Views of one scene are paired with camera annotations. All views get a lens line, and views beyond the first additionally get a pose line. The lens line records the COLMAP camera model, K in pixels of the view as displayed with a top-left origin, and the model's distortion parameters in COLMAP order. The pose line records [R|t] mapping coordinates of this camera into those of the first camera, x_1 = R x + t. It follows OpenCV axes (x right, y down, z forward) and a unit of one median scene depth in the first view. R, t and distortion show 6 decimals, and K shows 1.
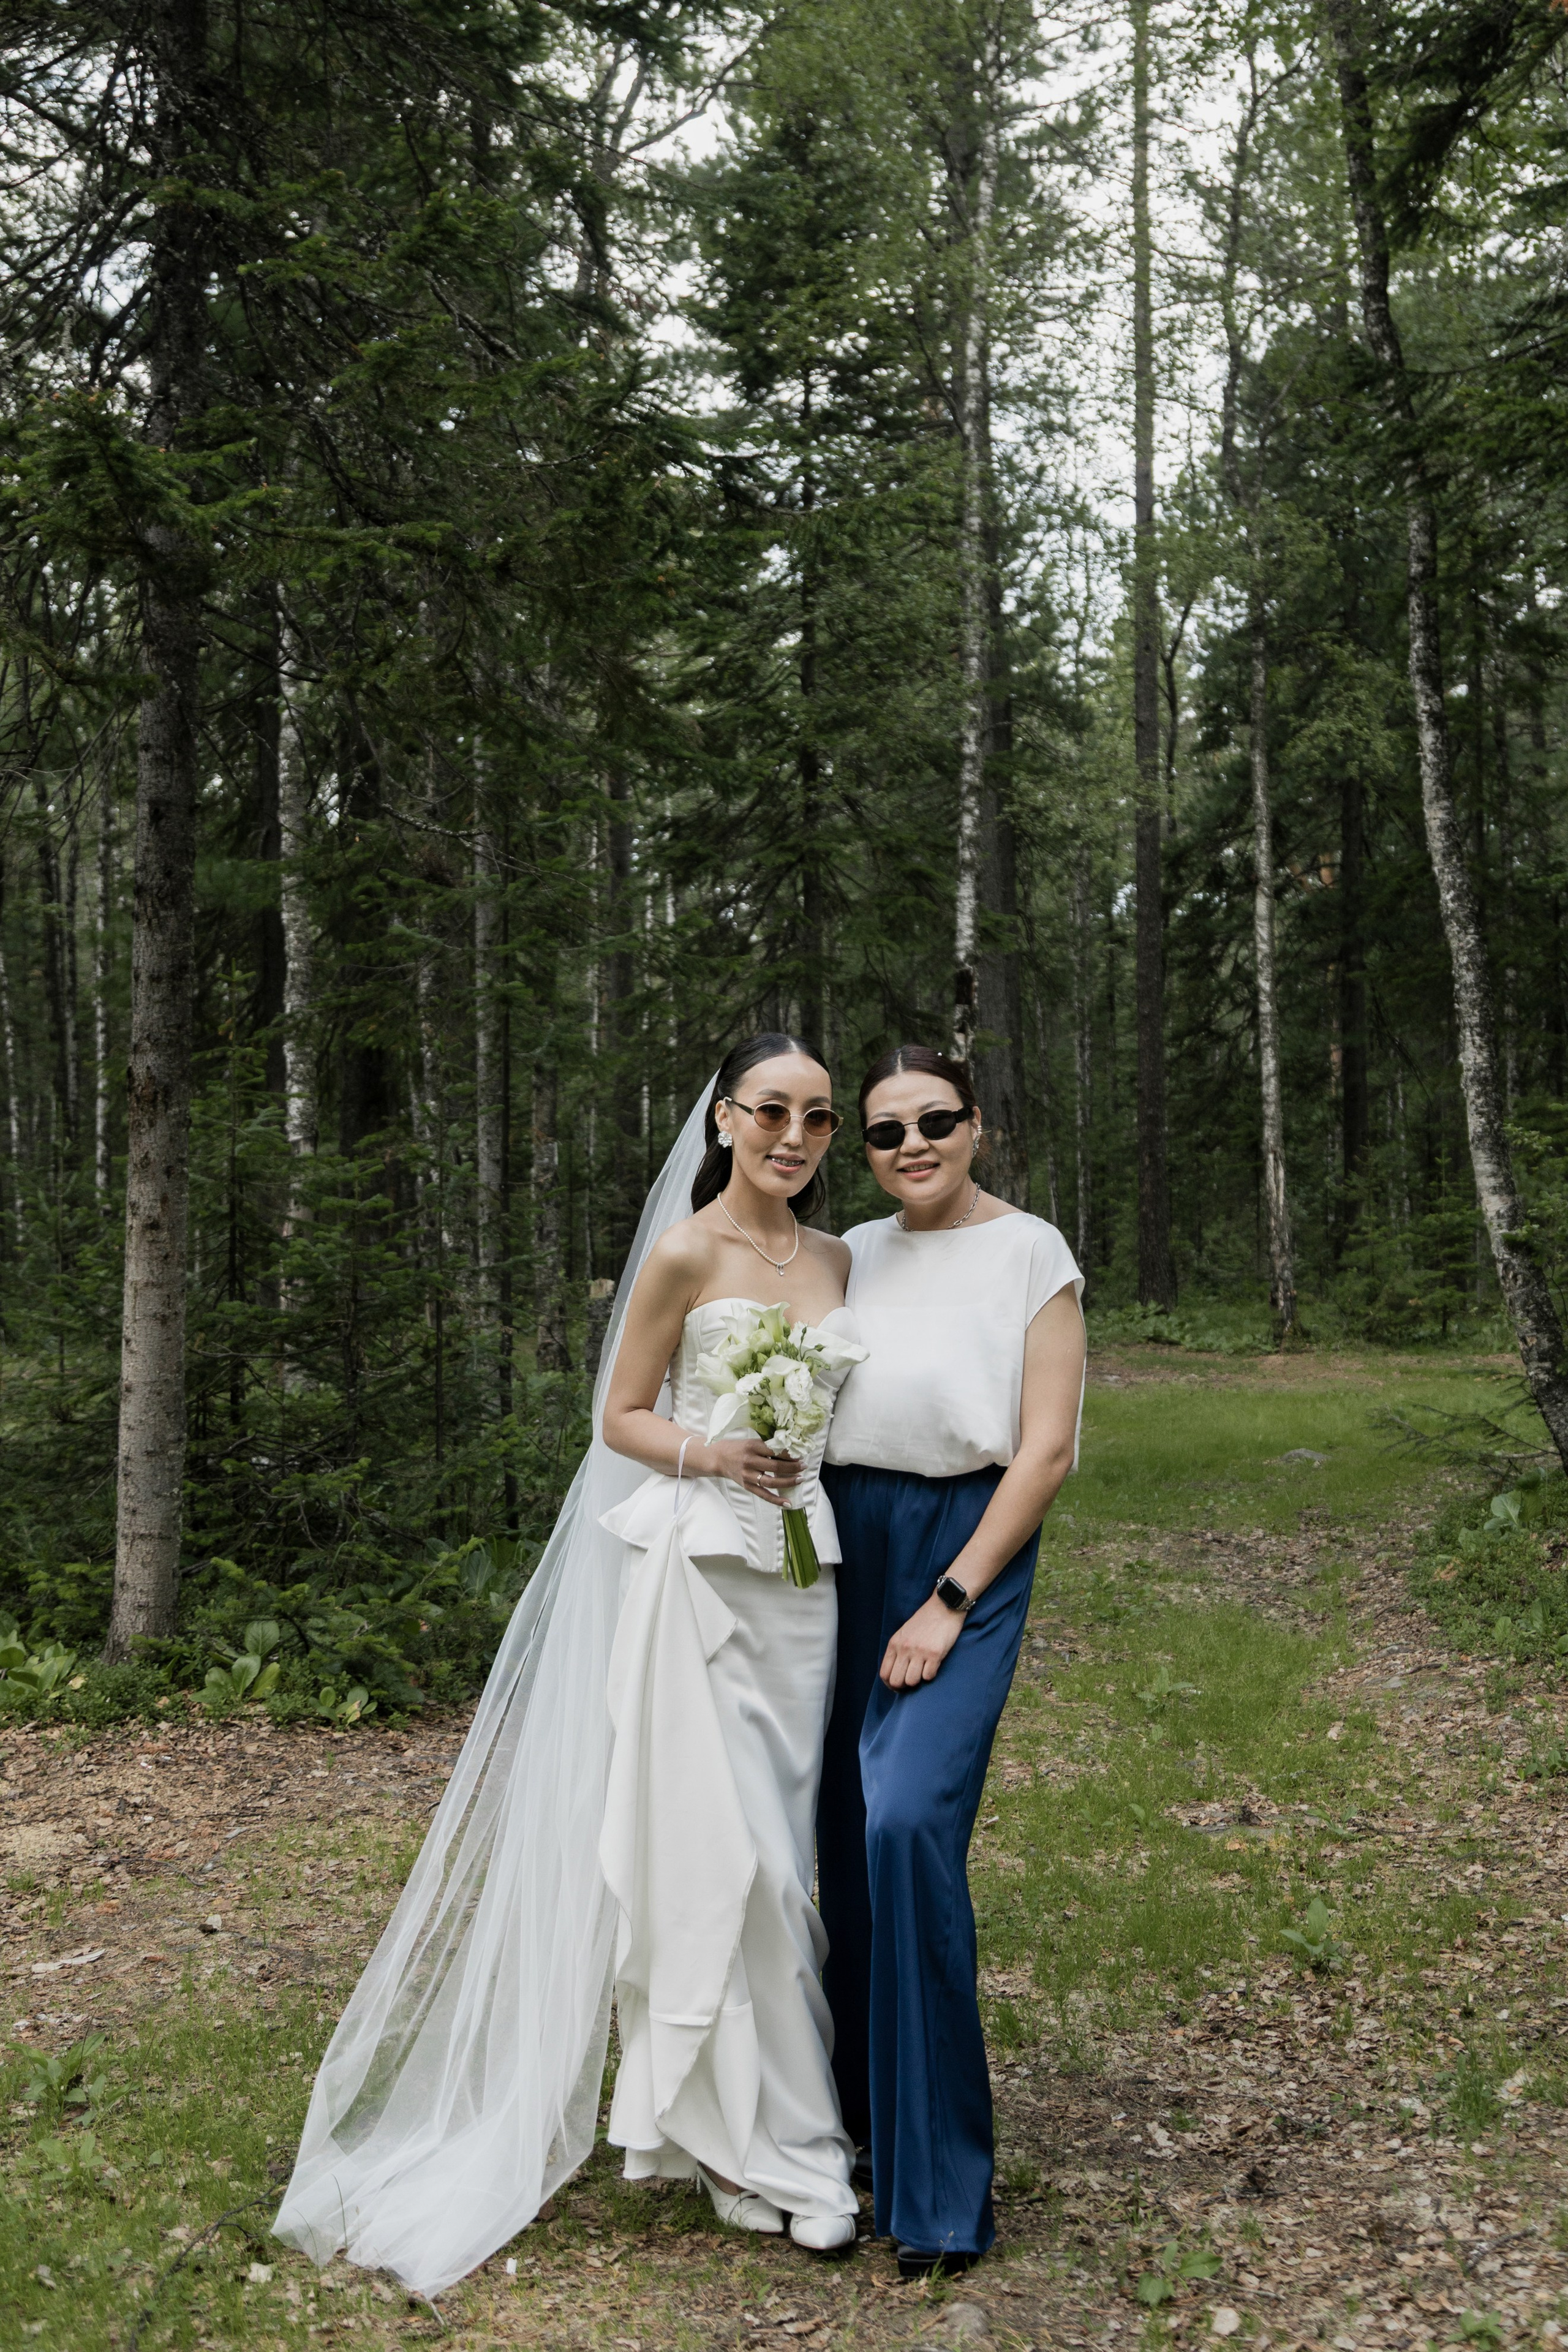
lens RADIAL K [[2161.6, 0, 784.0], [0, 2161.6, 1176.0], [0, 0, 1]] dist [-0.002419, -0.000466]
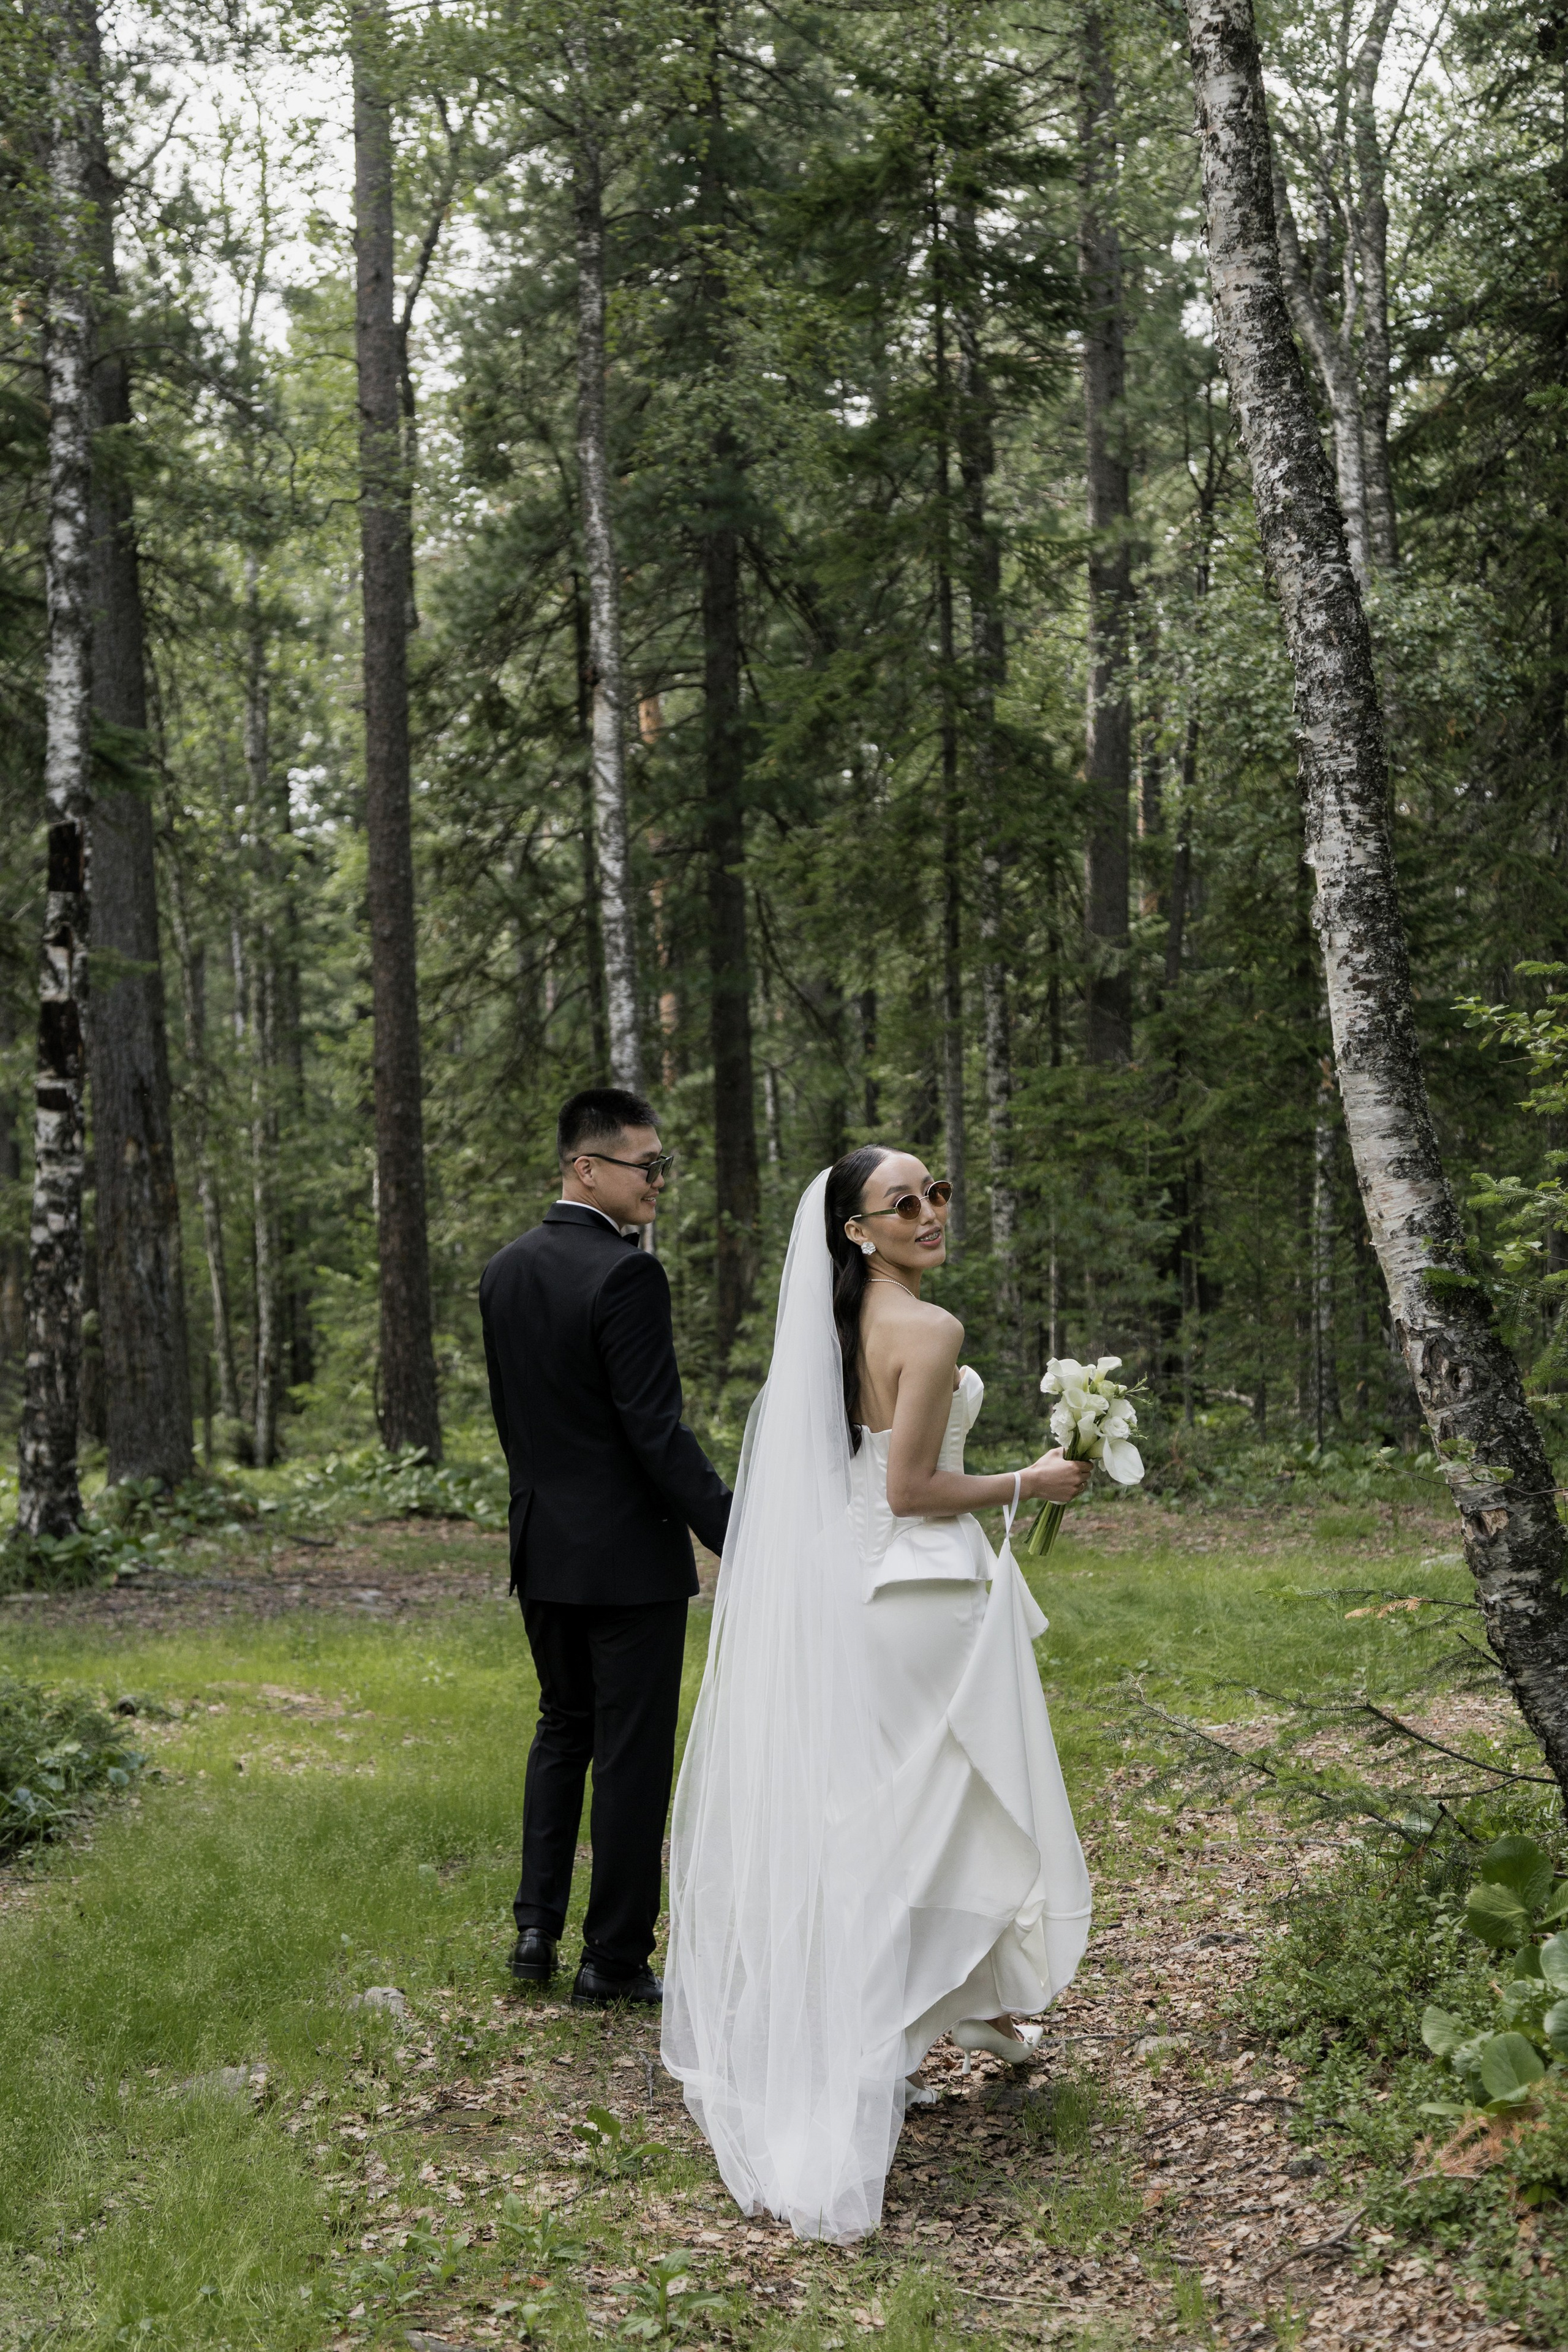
lens RADIAL K [[3482.5, 0, 784.0], [0, 3482.5, 1176.0], [0, 0, 1]] dist [0.000710, -0.035989]
pose [[0.957731, -0.024114, 0.286652, 0.007678], [0.029322, 0.999473, -0.013890, 0.005760], [-0.286166, 0.021709, 0.957934, 0.156296]]
